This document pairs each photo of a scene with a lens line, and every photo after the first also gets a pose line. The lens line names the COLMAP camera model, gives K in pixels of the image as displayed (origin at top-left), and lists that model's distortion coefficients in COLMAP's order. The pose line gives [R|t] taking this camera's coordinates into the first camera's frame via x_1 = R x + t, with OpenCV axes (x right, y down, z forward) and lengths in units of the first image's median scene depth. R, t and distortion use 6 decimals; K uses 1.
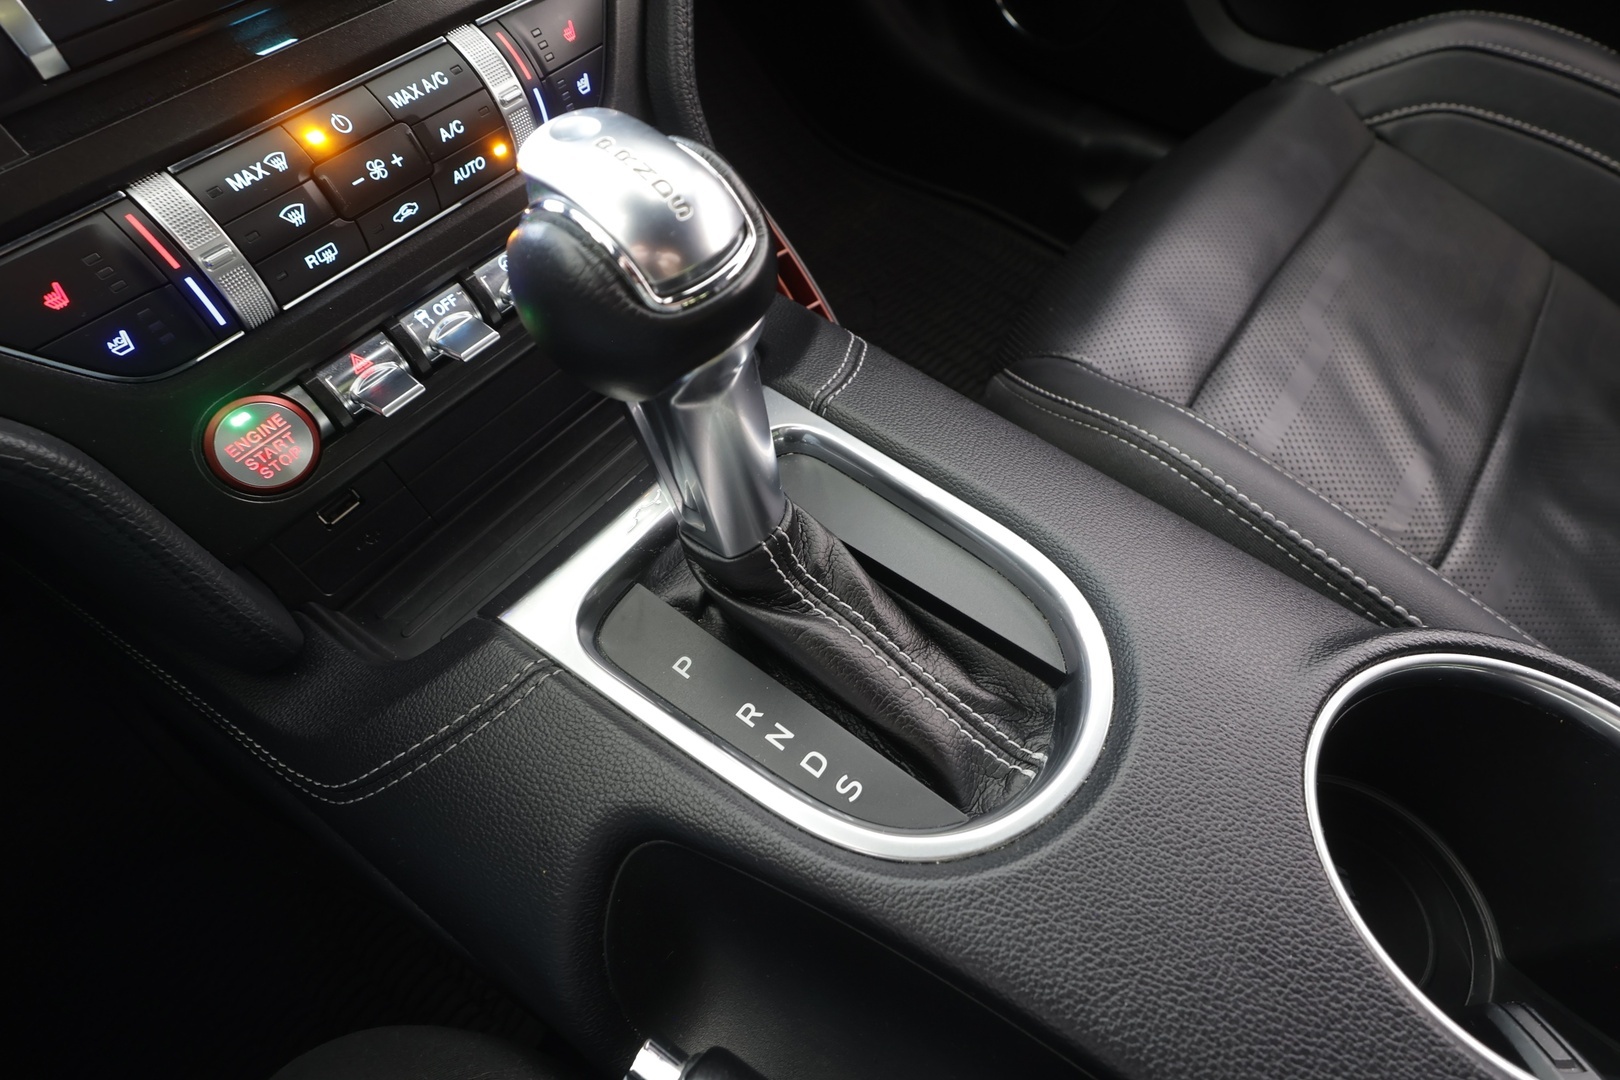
lens RADIAL K [[816.4, 0, 810.0], [0, 816.4, 540.0], [0, 0, 1]] dist [0.003620, 0.000520]
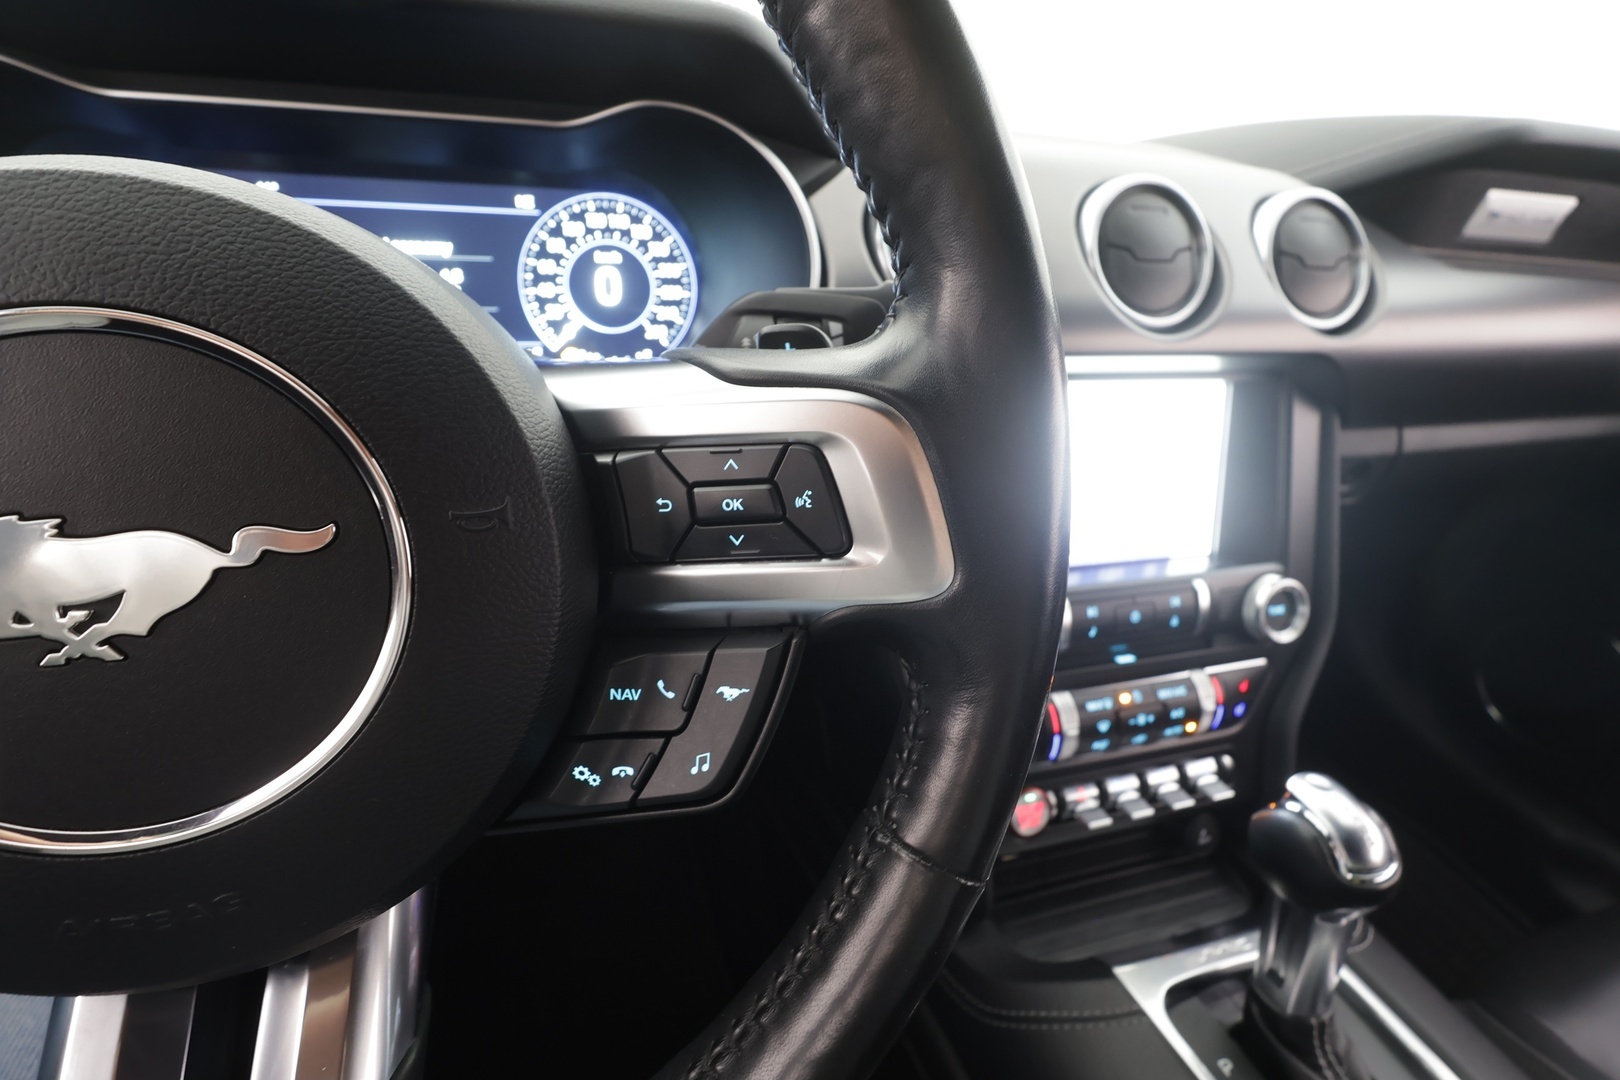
lens RADIAL K [[752.2, 0, 810.0], [0, 752.2, 540.0], [0, 0, 1]] dist [-0.002134, -0.000764]
pose [[0.819679, 0.311586, -0.480667, -0.439924], [-0.512141, 0.774504, -0.371290, 0.322413], [0.256590, 0.550507, 0.794420, -0.951481]]
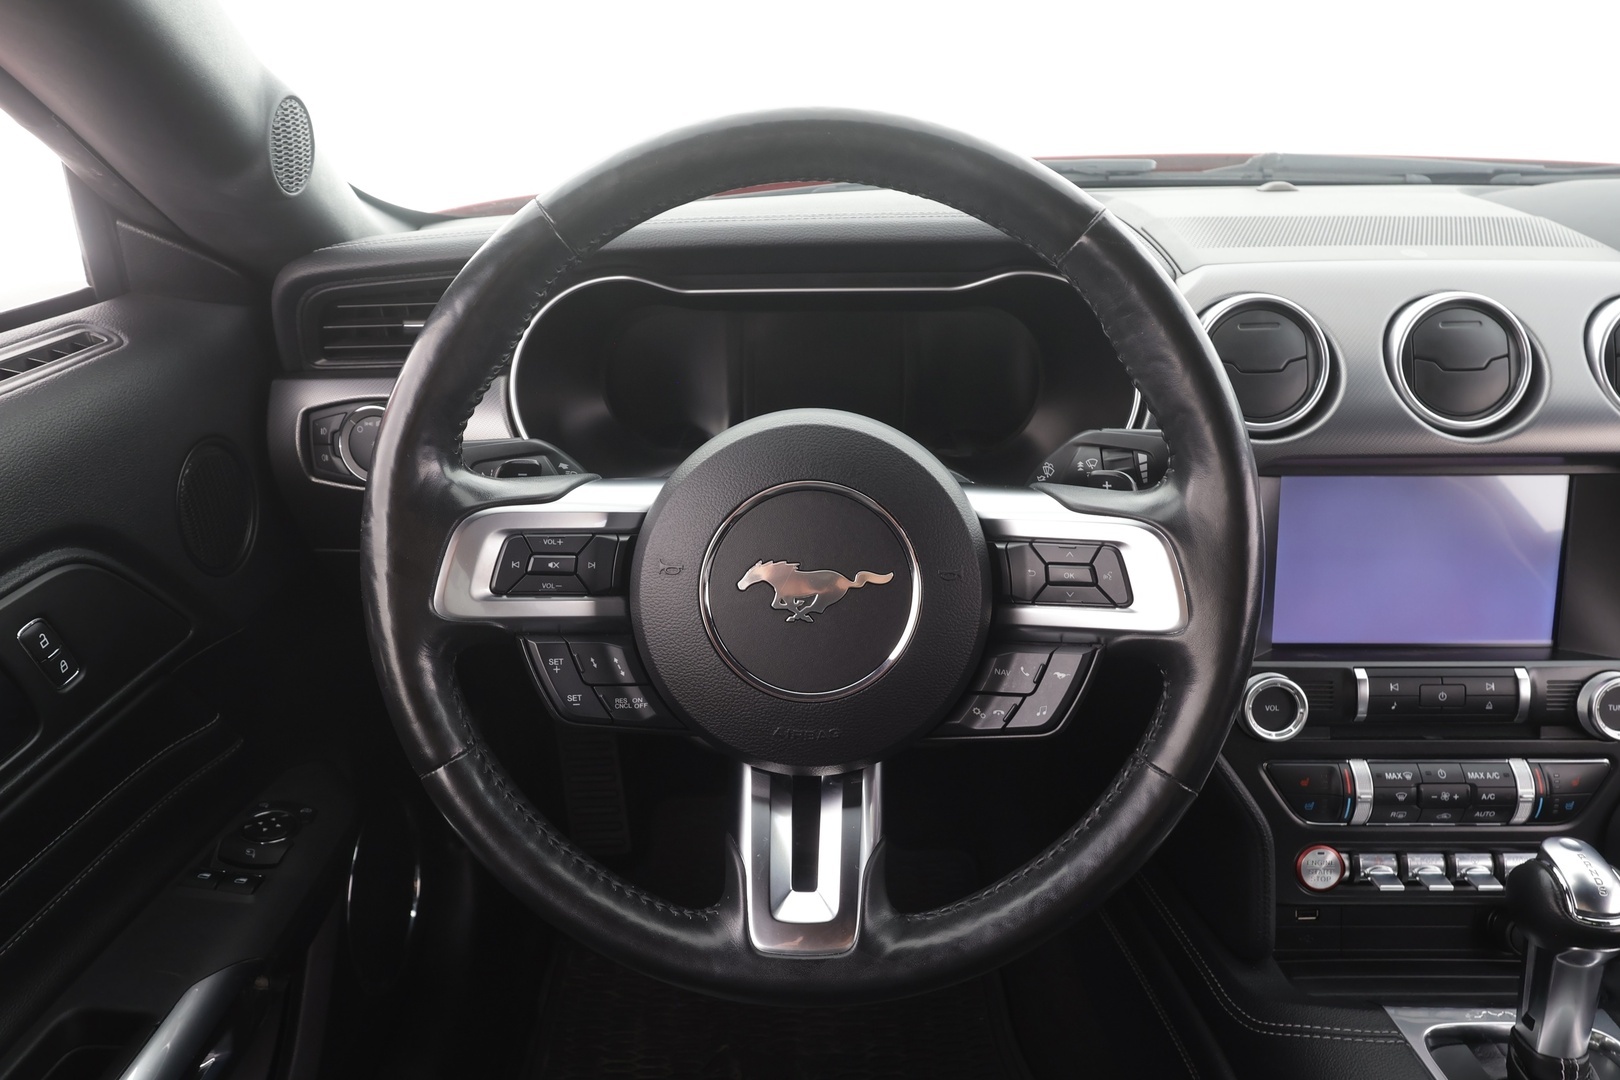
lens RADIAL K [[1070.3, 0, 810.0], [0, 1070.3, 540.0], [0, 0, 1]] dist [0.000137, -0.001452]
pose [[0.609242, 0.327808, -0.722057, 0.258185], [-0.656018, 0.719896, -0.226695, 0.781951], [0.445493, 0.611794, 0.653639, -1.961645]]
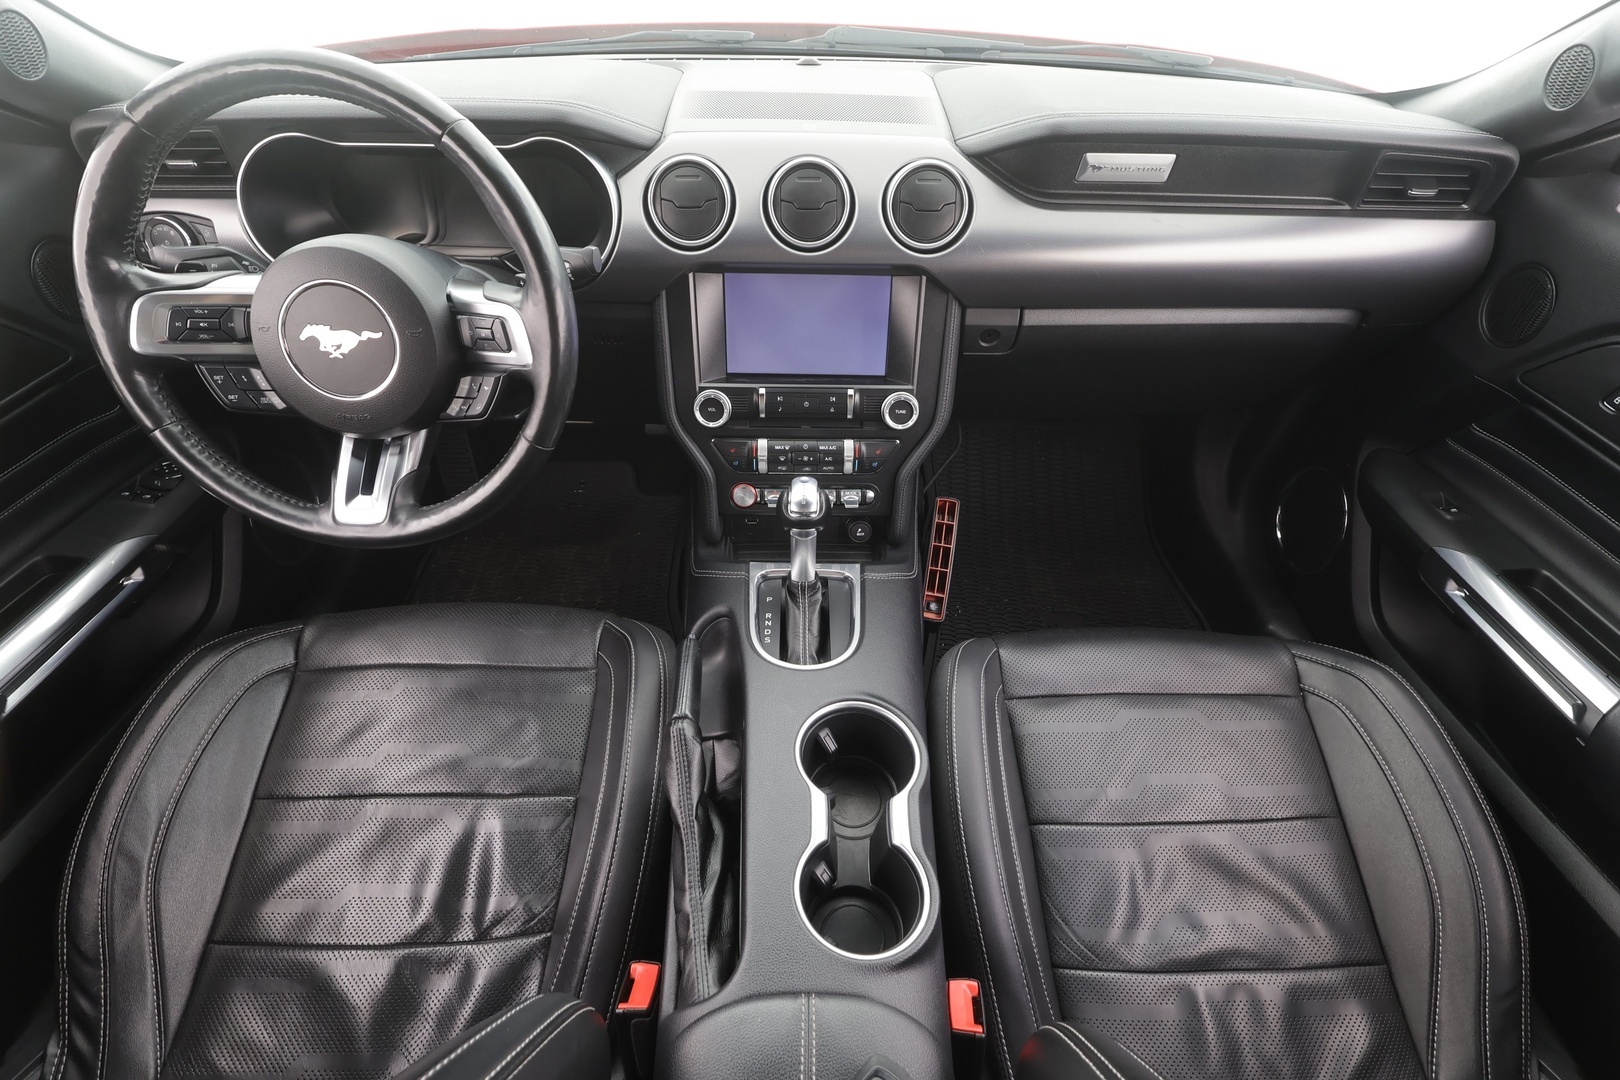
lens RADIAL K [[752.2, 0, 810.0], [0, 752.2, 540.0], [0, 0, 1]] dist [-0.002134, -0.000764]
pose [[0.626293, 0.542429, -0.559935, 1.722860], [-0.660958, 0.750320, -0.012426, -0.122547], [0.413390, 0.377876, 0.828443, -1.844812]]
